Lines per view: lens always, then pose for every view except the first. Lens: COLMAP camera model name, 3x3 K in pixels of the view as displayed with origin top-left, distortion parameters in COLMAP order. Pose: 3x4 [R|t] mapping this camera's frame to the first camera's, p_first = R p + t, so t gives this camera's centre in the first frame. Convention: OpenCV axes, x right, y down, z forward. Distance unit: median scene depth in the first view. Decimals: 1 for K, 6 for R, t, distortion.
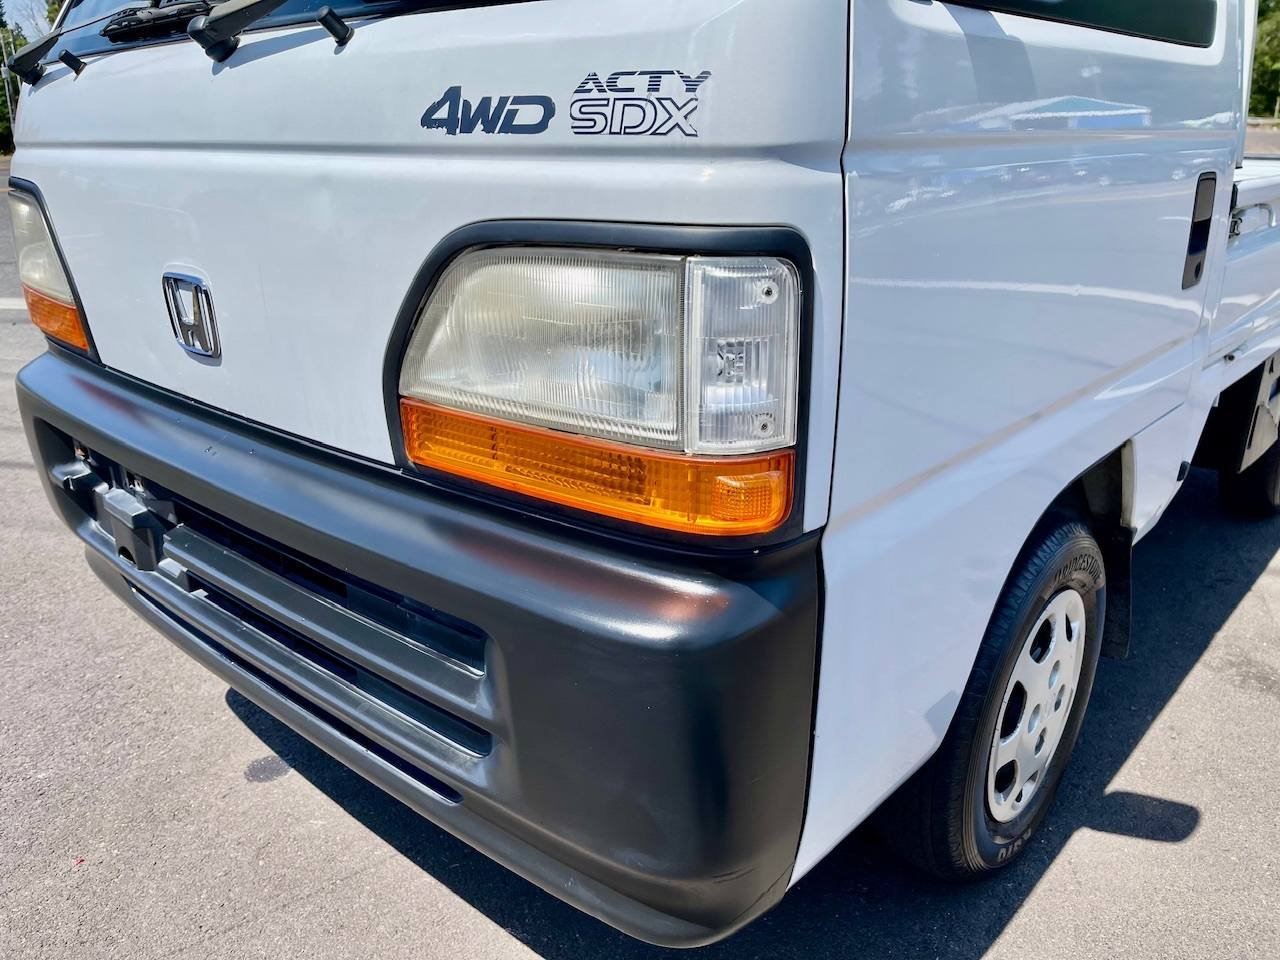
lens RADIAL K [[970.9, 0, 648.5], [0, 970.9, 474.3], [0, 0, 1]] dist [0.067042, -0.083415]
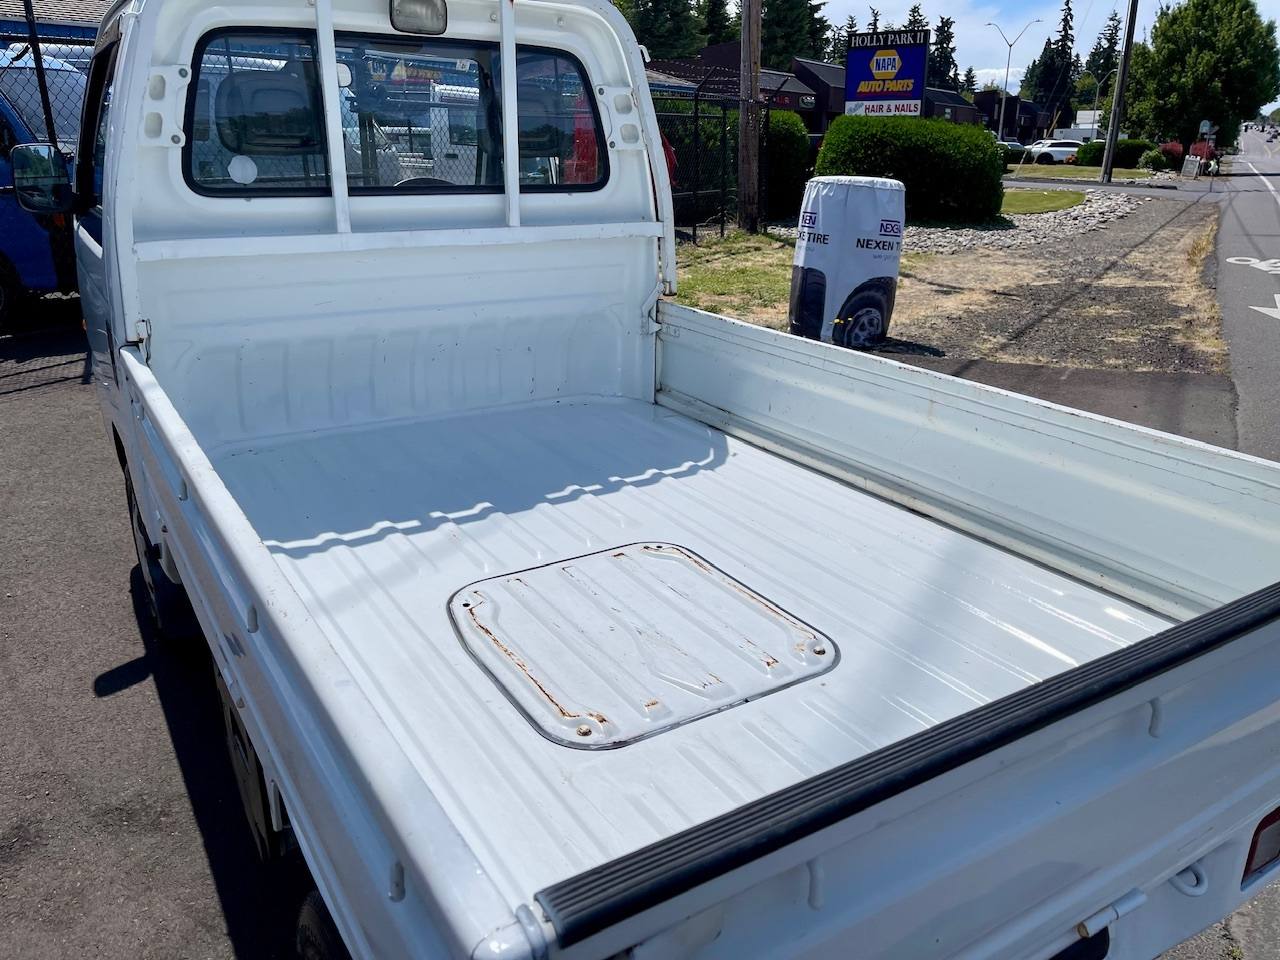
lens RADIAL K [[970.9, 0, 645.6], [0, 970.9, 465.1], [0, 0, 1]] dist [0.067042, -0.083415]
pose [[-0.284885, 0.312679, -0.906130, 2.826565], [-0.329232, 0.855878, 0.398848, -1.586609], [0.900248, 0.411953, -0.140882, 3.214742]]
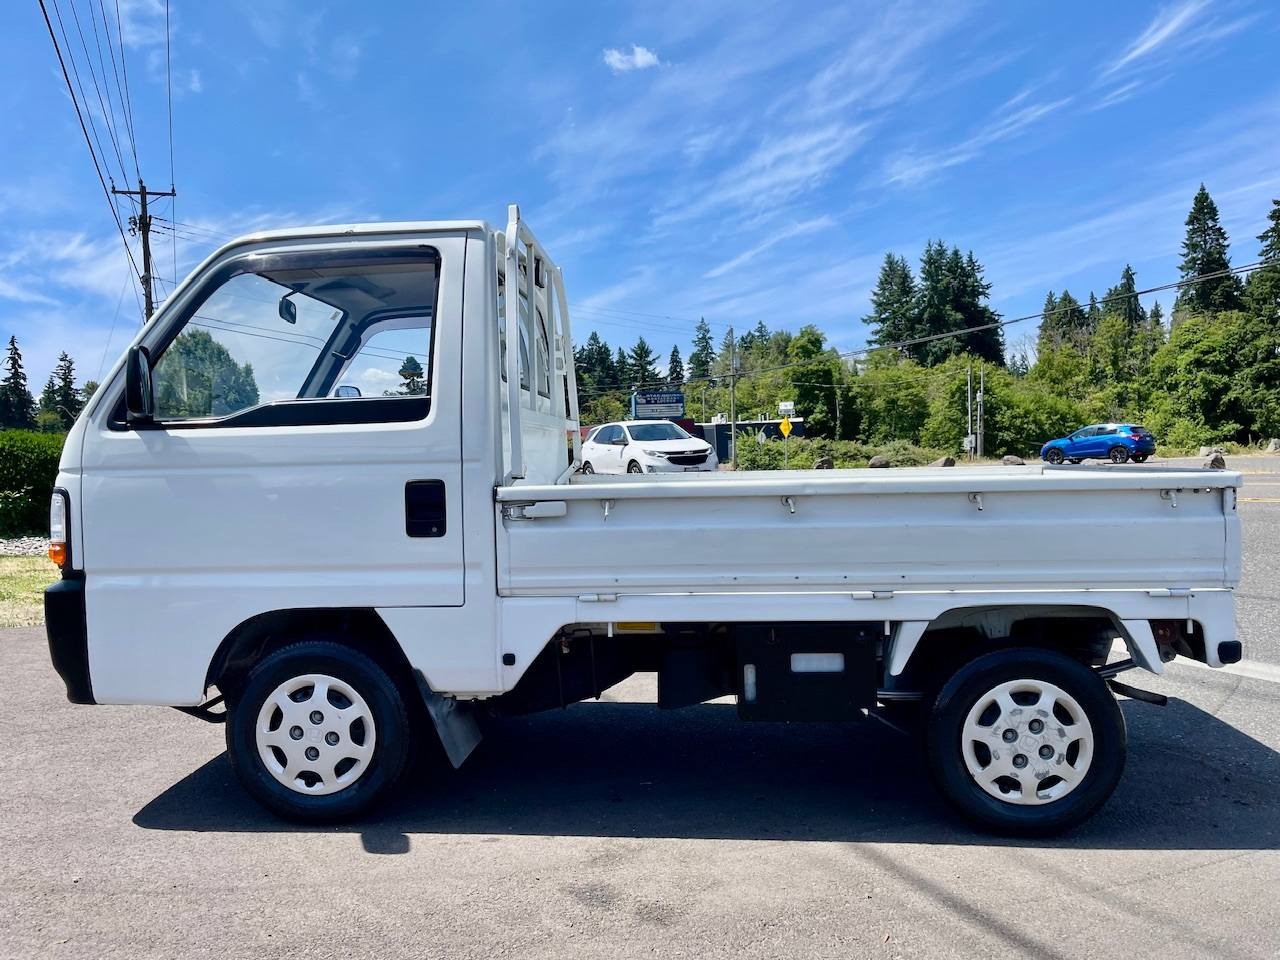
lens RADIAL K [[970.9, 0, 634.6], [0, 970.9, 498.0], [0, 0, 1]] dist [0.067042, -0.083415]
pose [[0.606603, 0.026659, -0.794558, 3.536052], [-0.243509, 0.957631, -0.153776, -0.111805], [0.756793, 0.286763, 0.587394, 0.278963]]
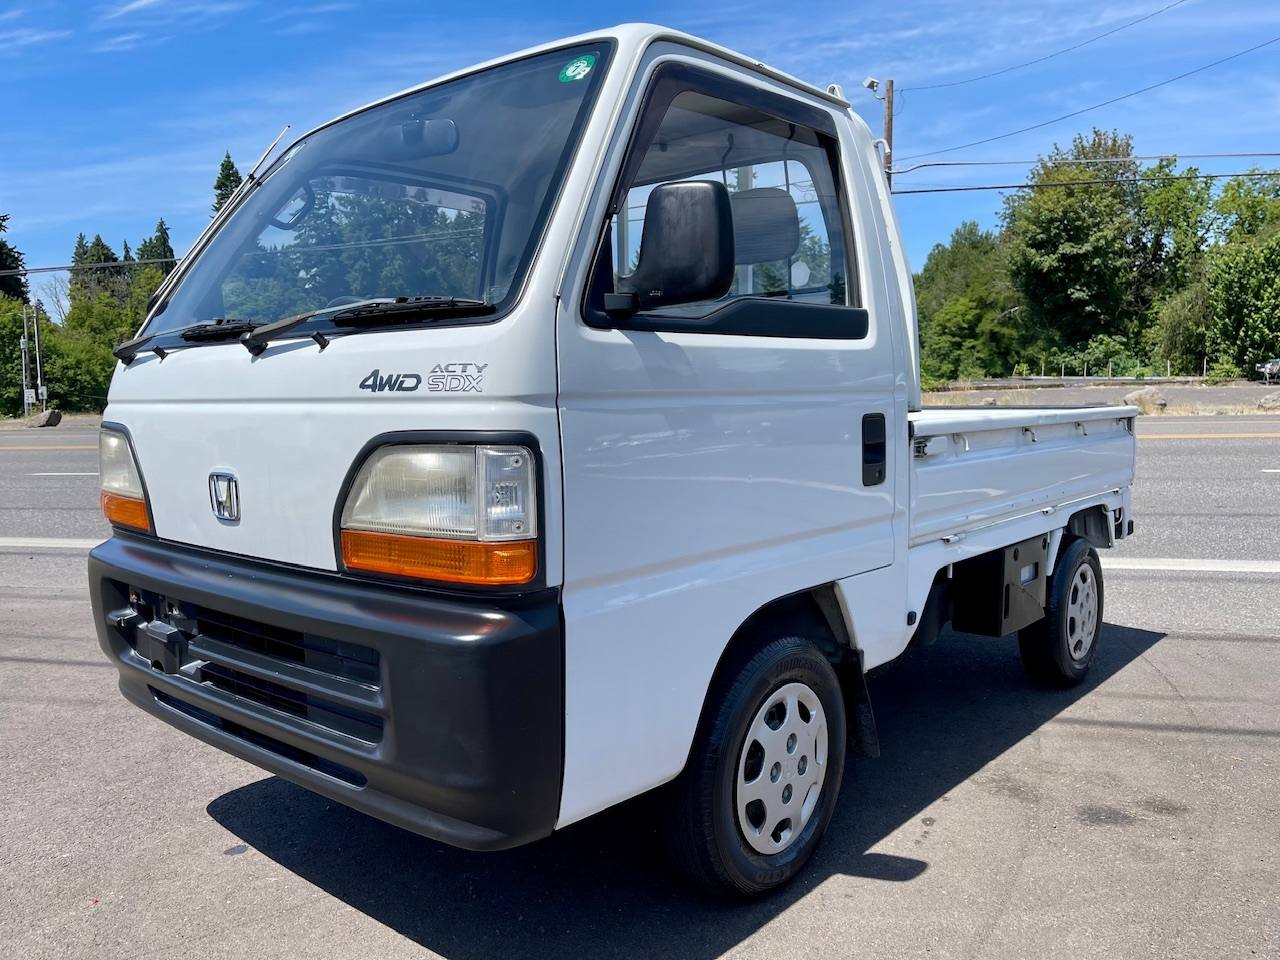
lens RADIAL K [[970.9, 0, 638.2], [0, 970.9, 484.5], [0, 0, 1]] dist [0.067042, -0.083415]
pose [[0.999939, -0.008495, 0.007033, 0.267309], [0.009932, 0.970850, -0.239483, 0.263042], [-0.004793, 0.239539, 0.970875, -0.735635]]
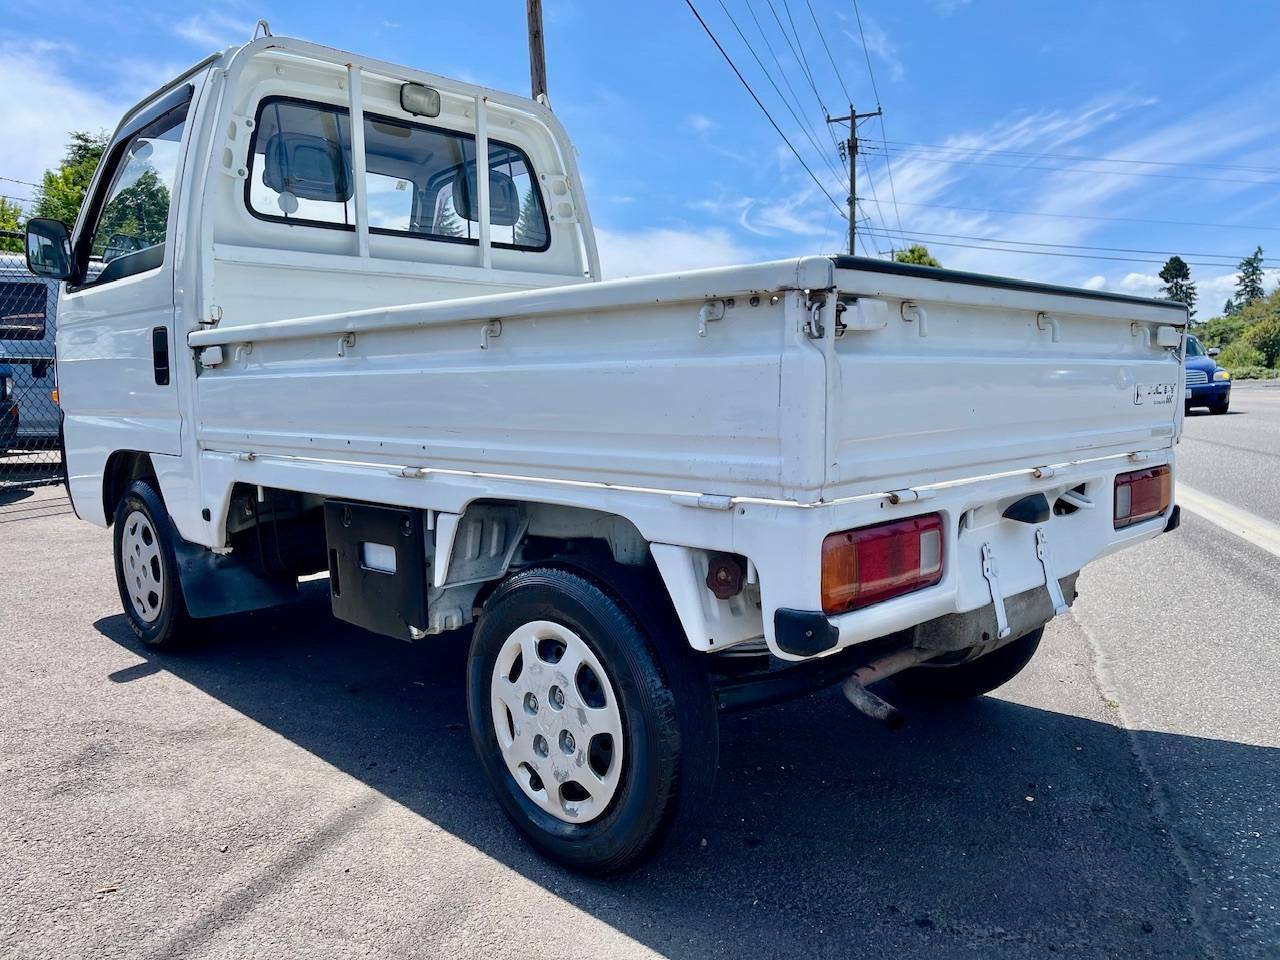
lens RADIAL K [[970.9, 0, 640.2], [0, 970.9, 487.3], [0, 0, 1]] dist [0.067042, -0.083415]
pose [[-0.070468, 0.111061, -0.991312, 3.694709], [-0.312920, 0.941158, 0.127686, -0.826863], [0.947162, 0.319199, -0.031568, 3.085405]]
